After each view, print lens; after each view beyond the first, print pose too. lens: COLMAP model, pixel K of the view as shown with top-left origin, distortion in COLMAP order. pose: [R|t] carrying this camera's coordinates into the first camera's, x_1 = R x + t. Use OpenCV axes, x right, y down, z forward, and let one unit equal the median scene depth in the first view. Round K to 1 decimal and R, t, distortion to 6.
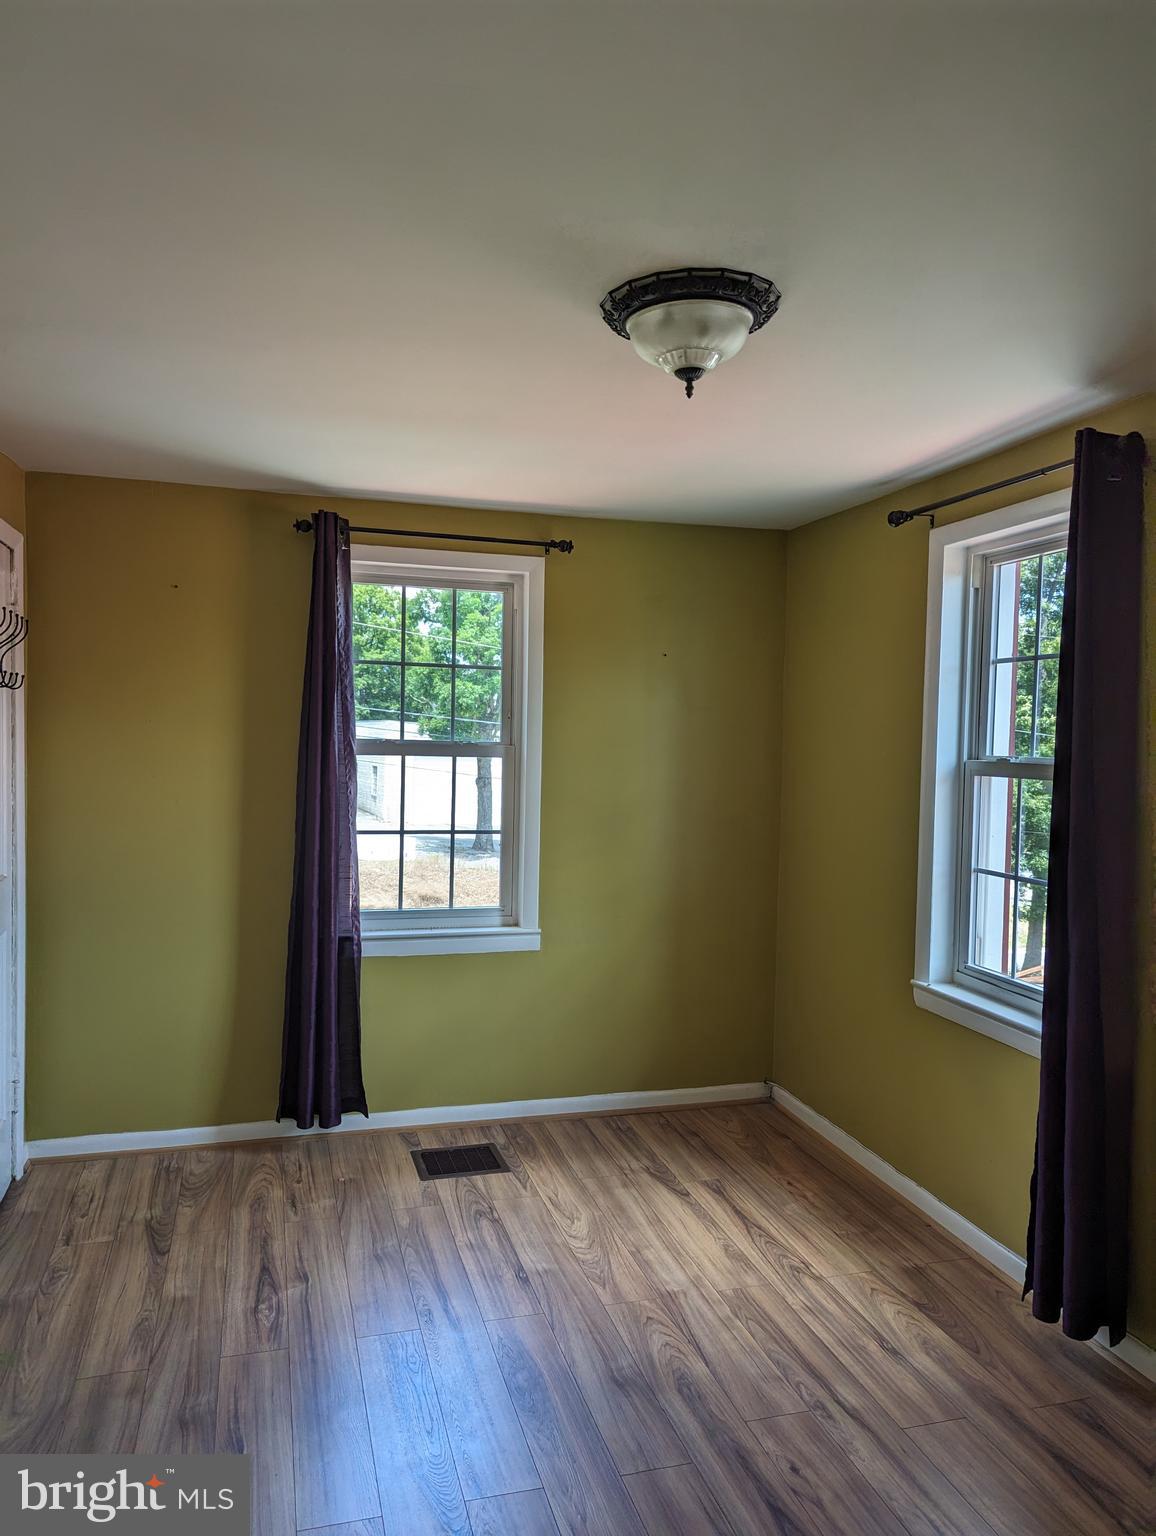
lens RADIAL K [[1083.5, 0, 571.9], [0, 1083.5, 775.8], [0, 0, 1]] dist [0.053028, -0.049440]
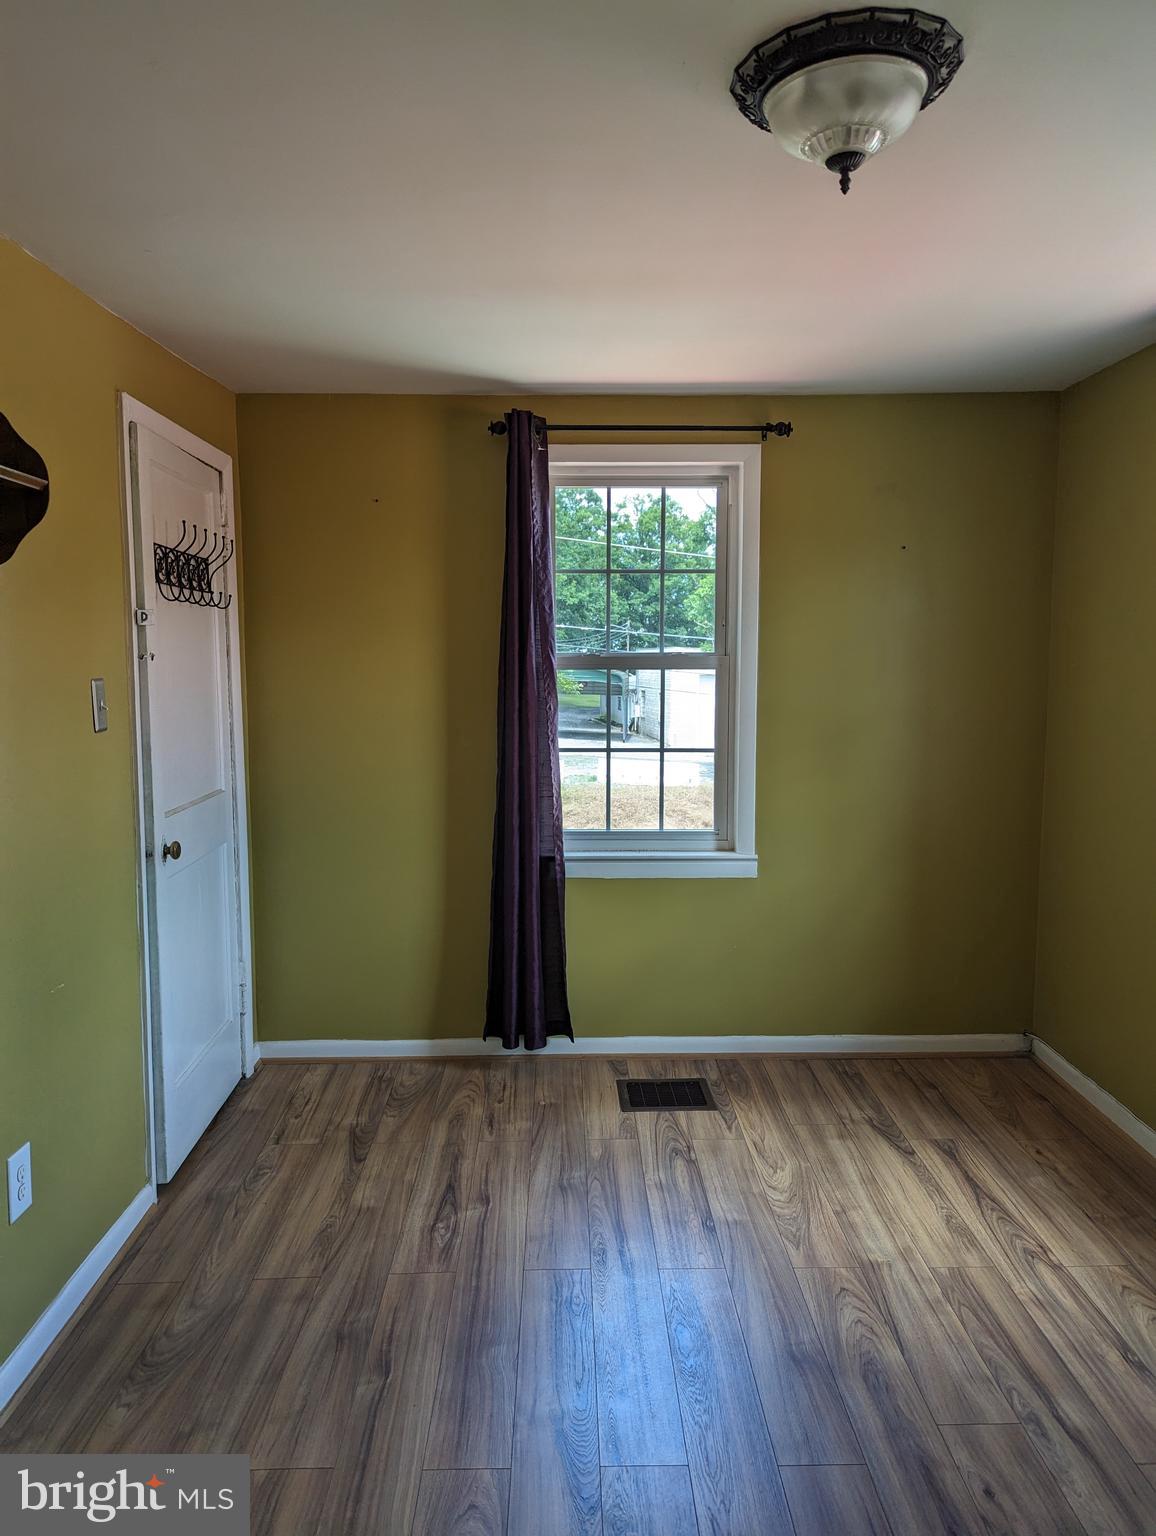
lens RADIAL K [[1083.5, 0, 581.3], [0, 1083.5, 766.4], [0, 0, 1]] dist [0.053028, -0.049440]
pose [[0.966135, 0.002668, -0.258024, 0.076276], [0.012505, 0.998287, 0.057146, 0.013864], [0.257735, -0.058438, 0.964447, 0.089157]]
